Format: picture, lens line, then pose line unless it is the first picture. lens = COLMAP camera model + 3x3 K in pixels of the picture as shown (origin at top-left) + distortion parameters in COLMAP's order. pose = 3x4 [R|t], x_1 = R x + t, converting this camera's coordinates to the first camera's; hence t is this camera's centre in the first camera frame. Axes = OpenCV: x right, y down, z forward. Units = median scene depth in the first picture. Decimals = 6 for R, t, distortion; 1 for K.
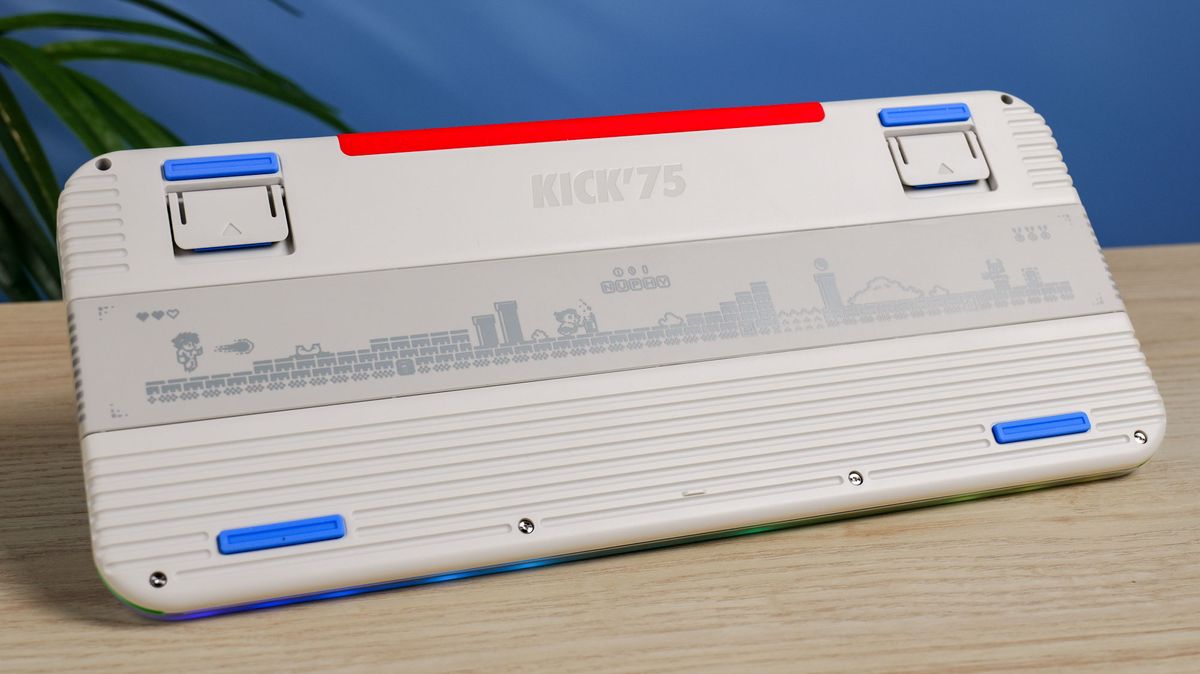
lens RADIAL K [[1827.7, 0, 599.4], [0, 1827.7, 342.9], [0, 0, 1]] dist [-0.007523, 0.000000]
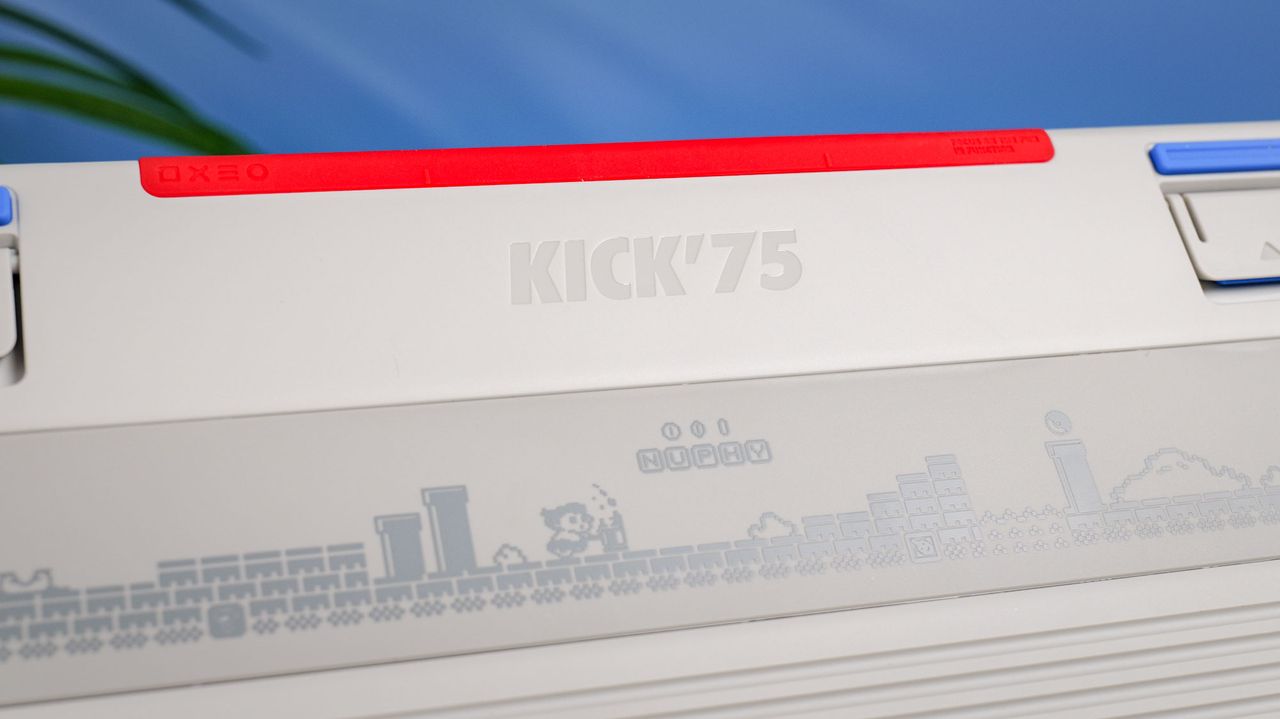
lens RADIAL K [[1949.5, 0, 635.5], [0, 1949.5, 357.1], [0, 0, 1]] dist [-0.007523, 0.000000]
pose [[0.999557, 0.019162, -0.022768, 0.012352], [-0.020582, 0.997746, -0.063871, -0.024496], [0.021493, 0.064311, 0.997698, 0.453937]]
